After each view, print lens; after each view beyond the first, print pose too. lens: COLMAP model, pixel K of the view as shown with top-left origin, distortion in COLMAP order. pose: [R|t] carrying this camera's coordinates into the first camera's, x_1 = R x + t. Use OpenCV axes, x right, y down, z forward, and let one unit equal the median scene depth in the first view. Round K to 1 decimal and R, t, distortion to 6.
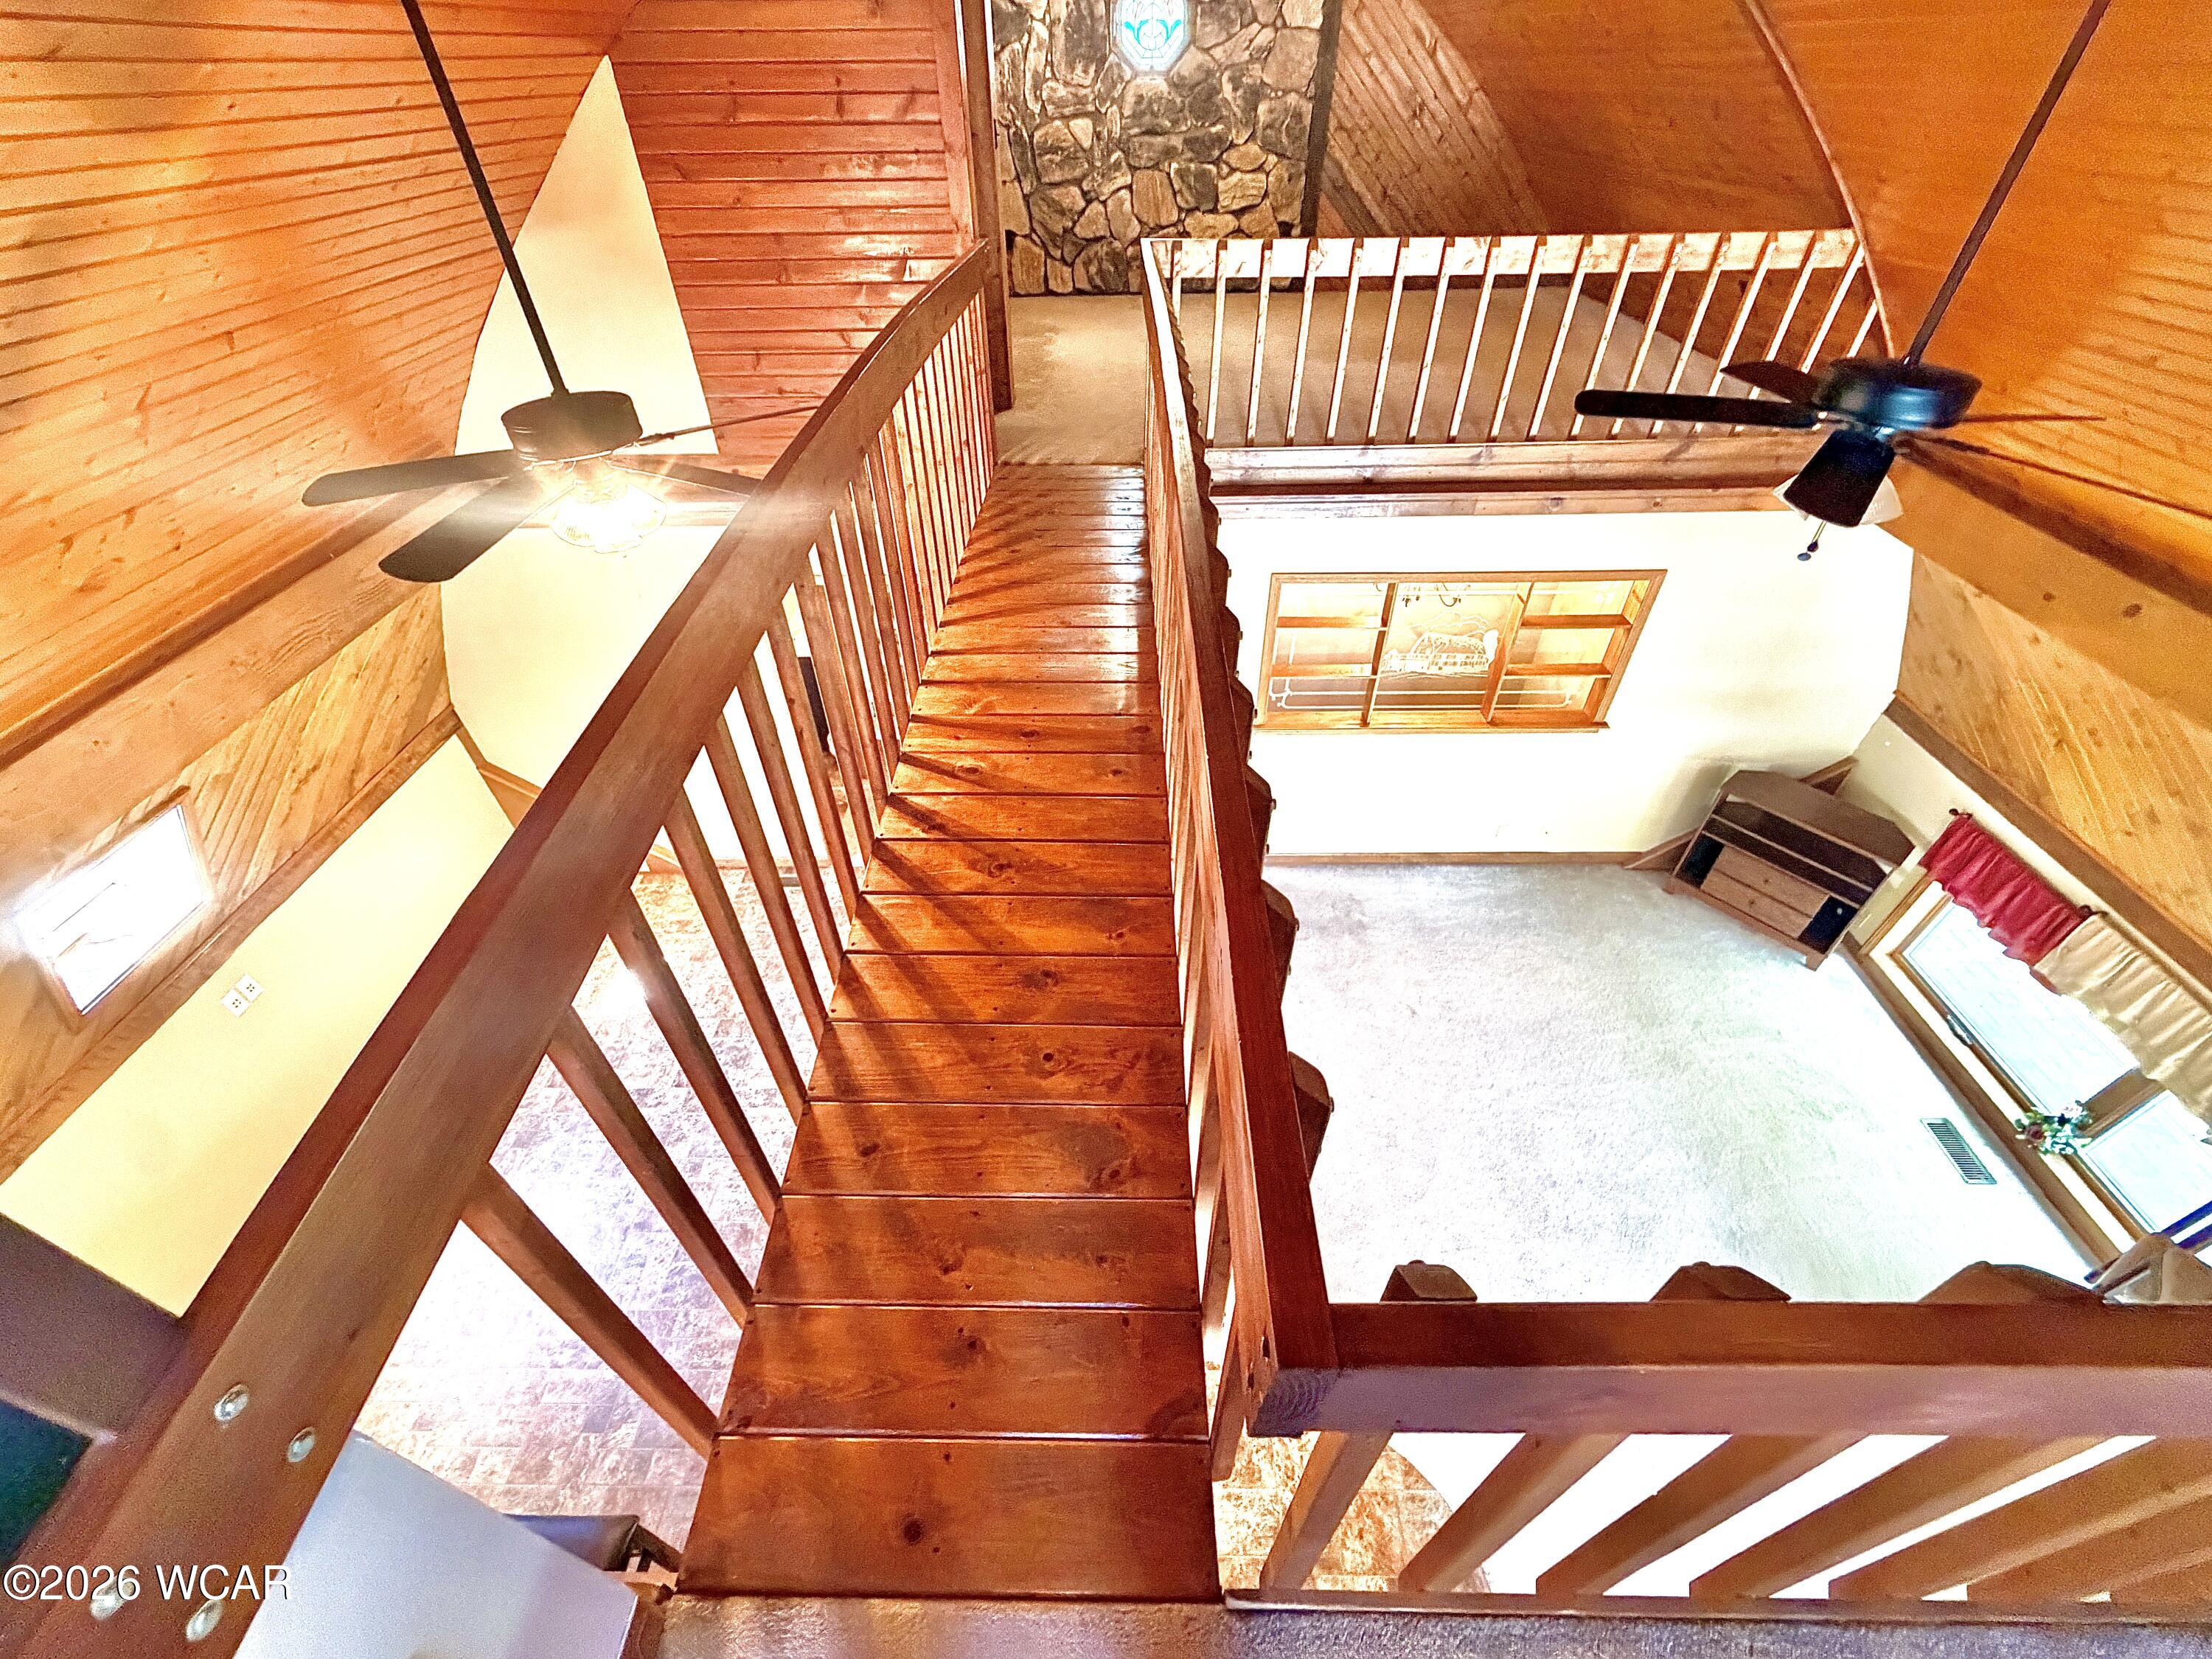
lens RADIAL K [[884.4, 0, 1100.1], [0, 884.4, 829.6], [0, 0, 1]] dist [-0.000225, -0.000148]
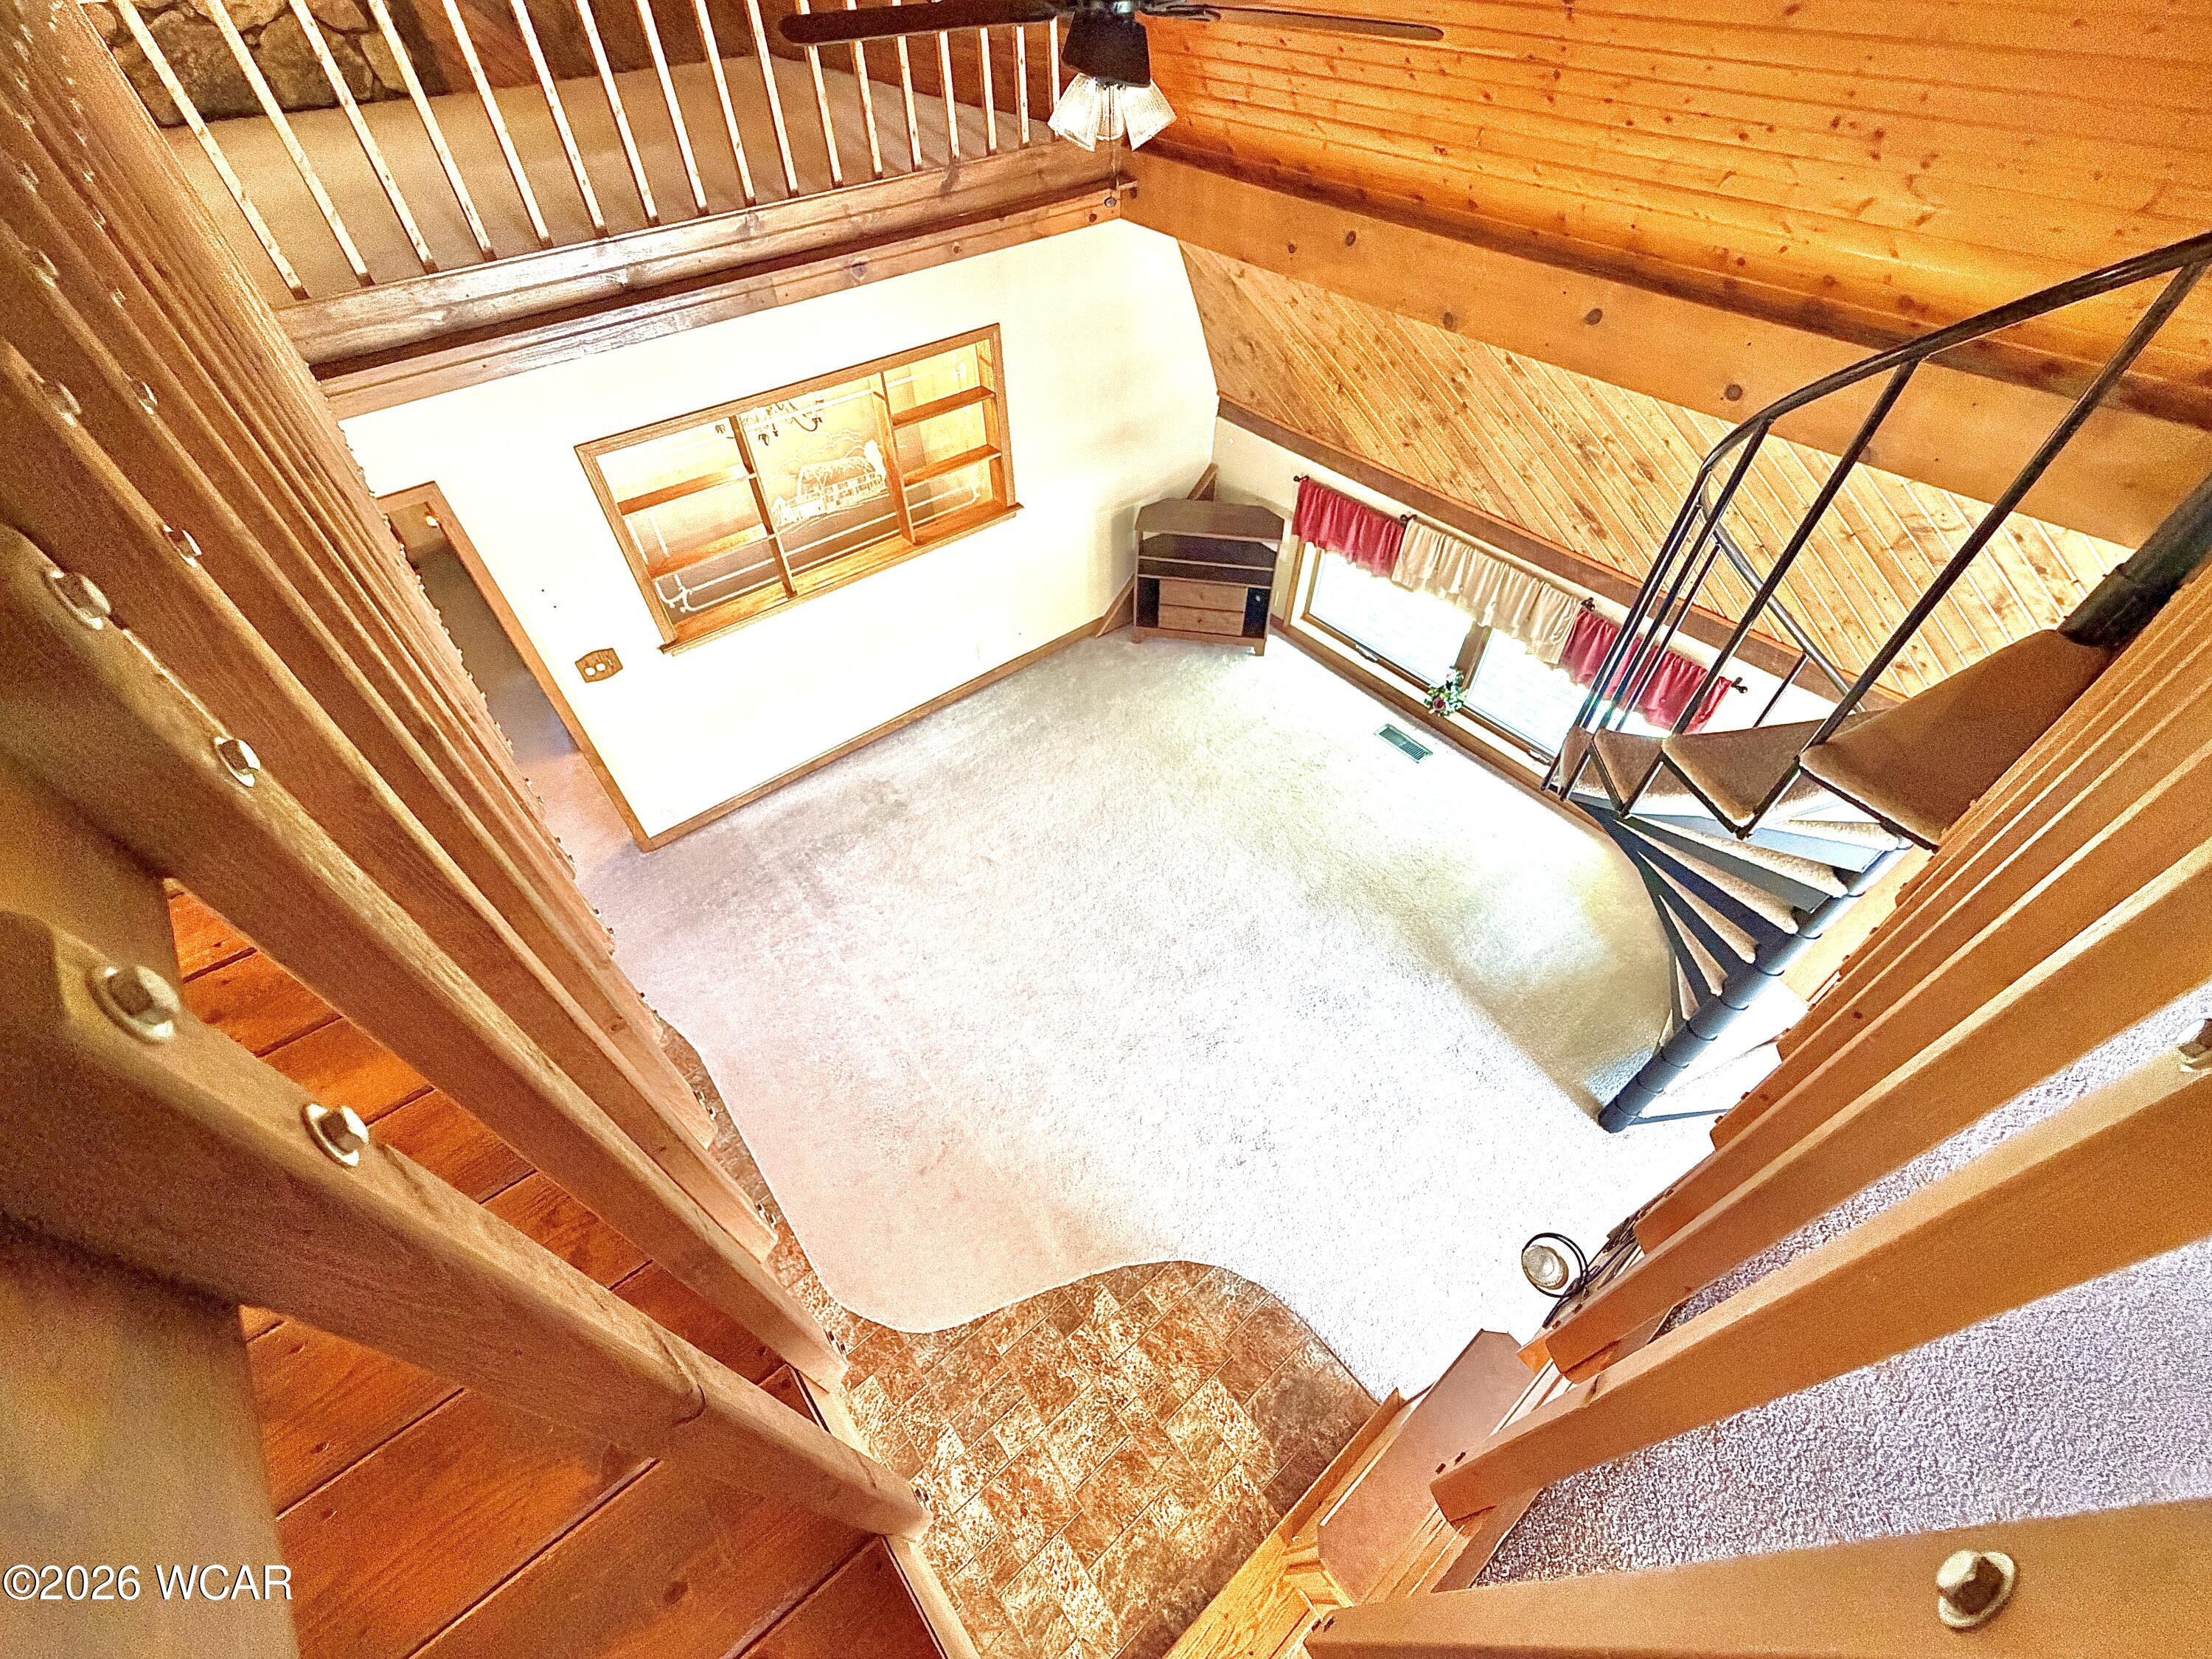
lens RADIAL K [[884.4, 0, 1103.2], [0, 884.4, 843.1], [0, 0, 1]] dist [-0.000225, -0.000148]
pose [[0.766271, -0.480793, 0.426224, 0.069195], [0.420083, 0.876834, 0.233863, 0.025726], [-0.486167, -0.000153, 0.873866, 0.146850]]
